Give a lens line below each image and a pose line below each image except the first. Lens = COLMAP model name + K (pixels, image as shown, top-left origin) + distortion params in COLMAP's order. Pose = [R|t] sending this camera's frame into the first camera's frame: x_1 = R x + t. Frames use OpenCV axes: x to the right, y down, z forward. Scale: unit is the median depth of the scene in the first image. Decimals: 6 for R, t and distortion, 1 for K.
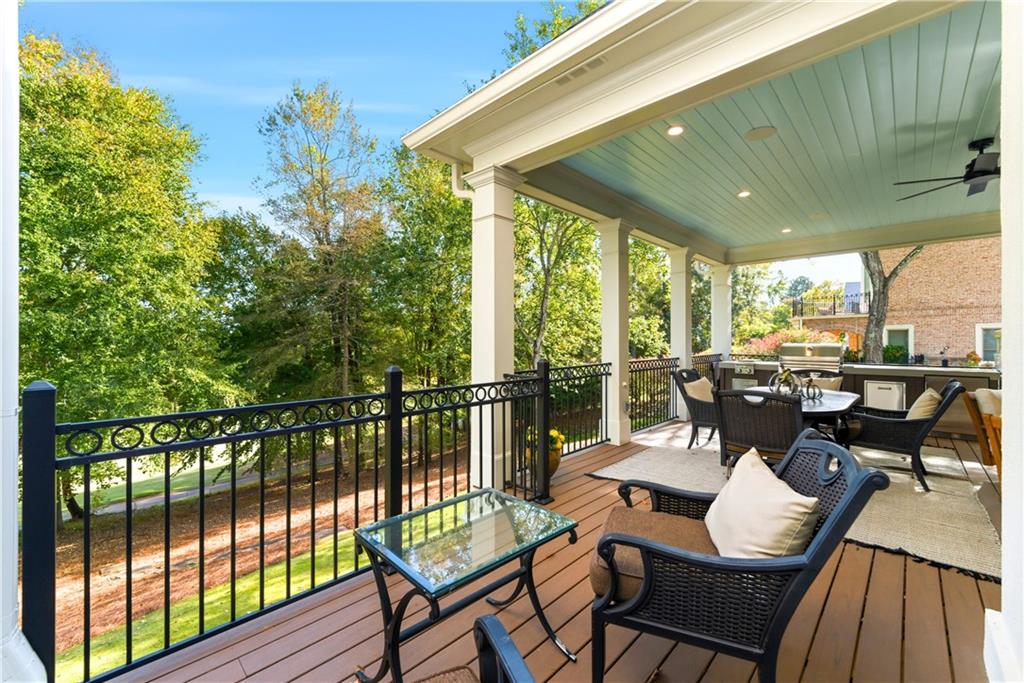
lens RADIAL K [[413.9, 0, 515.2], [0, 413.9, 340.2], [0, 0, 1]] dist [-0.001522, 0.000575]
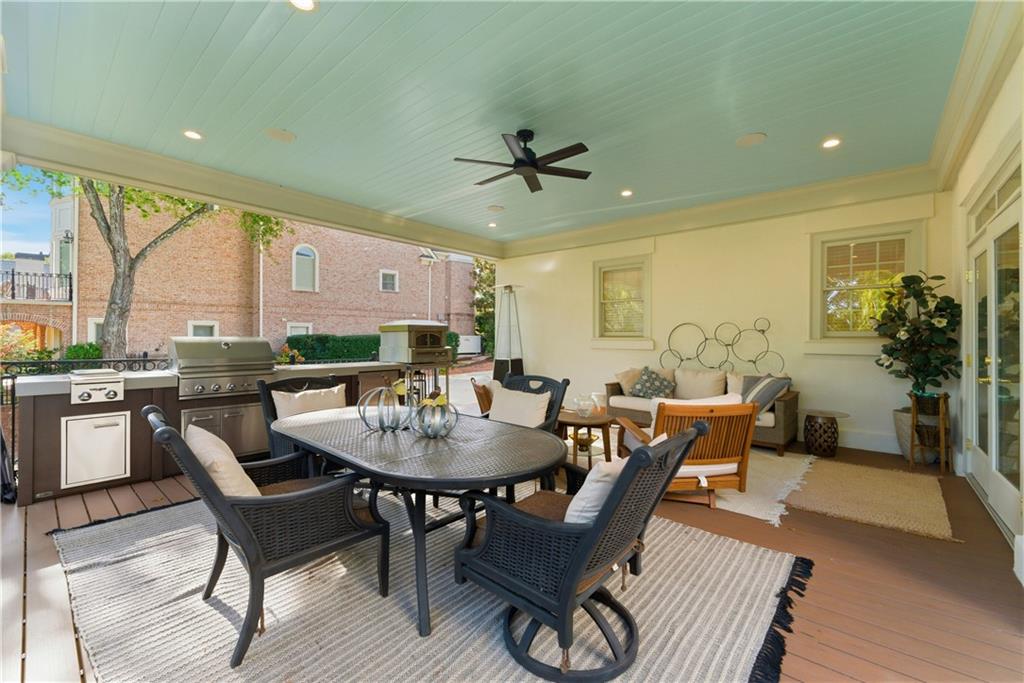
lens RADIAL K [[413.9, 0, 515.8], [0, 413.9, 337.7], [0, 0, 1]] dist [-0.001522, 0.000575]
pose [[-0.065141, 0.000665, 0.997876, 0.036783], [0.000668, 1.000000, -0.000623, 0.005589], [-0.997876, 0.000626, -0.065141, 0.297996]]
